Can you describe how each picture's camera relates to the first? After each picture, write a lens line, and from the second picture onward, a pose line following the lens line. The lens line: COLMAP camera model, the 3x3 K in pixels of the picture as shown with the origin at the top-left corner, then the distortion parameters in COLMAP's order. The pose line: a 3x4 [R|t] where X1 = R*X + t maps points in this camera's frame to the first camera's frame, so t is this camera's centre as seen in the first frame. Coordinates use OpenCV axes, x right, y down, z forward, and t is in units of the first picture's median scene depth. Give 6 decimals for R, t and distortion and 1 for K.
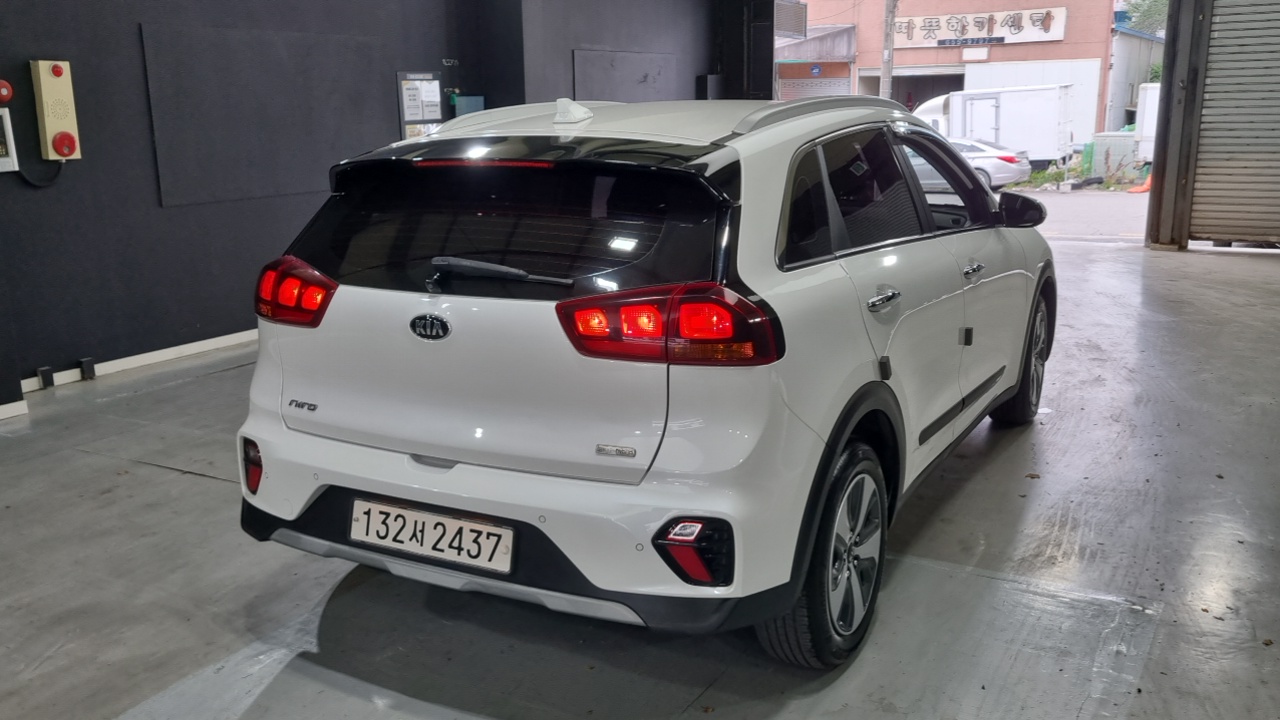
lens RADIAL K [[997.0, 0, 670.2], [0, 997.0, 373.6], [0, 0, 1]] dist [0.028002, -0.009825]
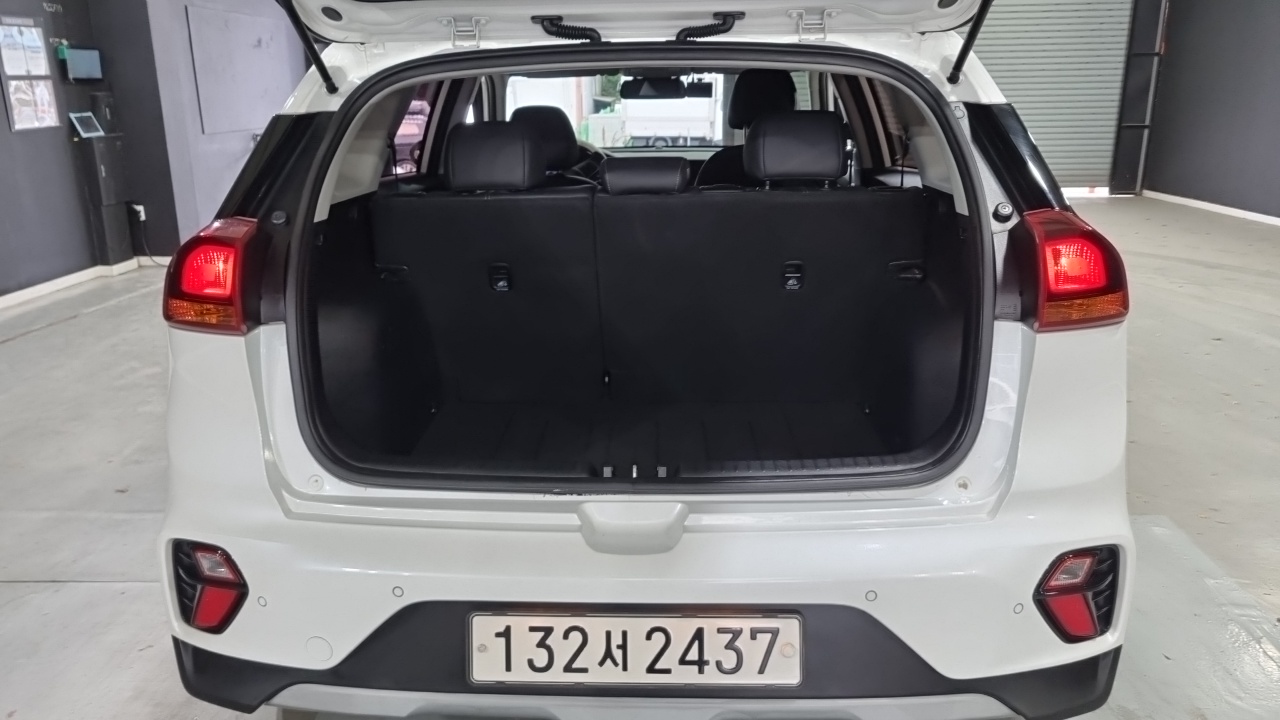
lens RADIAL K [[883.6, 0, 639.5], [0, 883.6, 355.2], [0, 0, 1]] dist [0.011430, 0.008257]
pose [[0.911873, -0.114383, 0.394214, -0.435061], [0.101293, 0.993394, 0.053932, -0.048990], [-0.397779, -0.009248, 0.917435, 0.500767]]
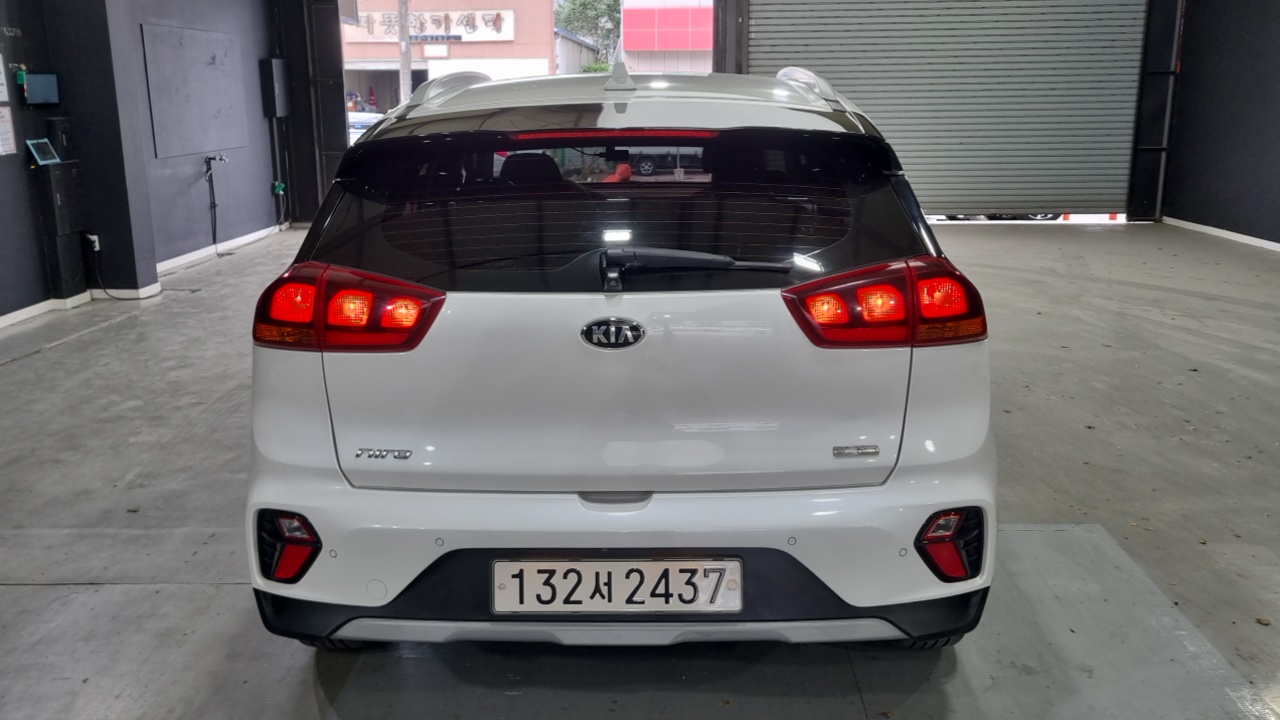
lens RADIAL K [[997.0, 0, 637.3], [0, 997.0, 361.5], [0, 0, 1]] dist [0.028002, -0.009825]
pose [[0.905848, -0.101631, 0.411230, -0.546462], [0.103309, 0.994483, 0.018209, -0.035634], [-0.410811, 0.025989, 0.911350, 0.242893]]
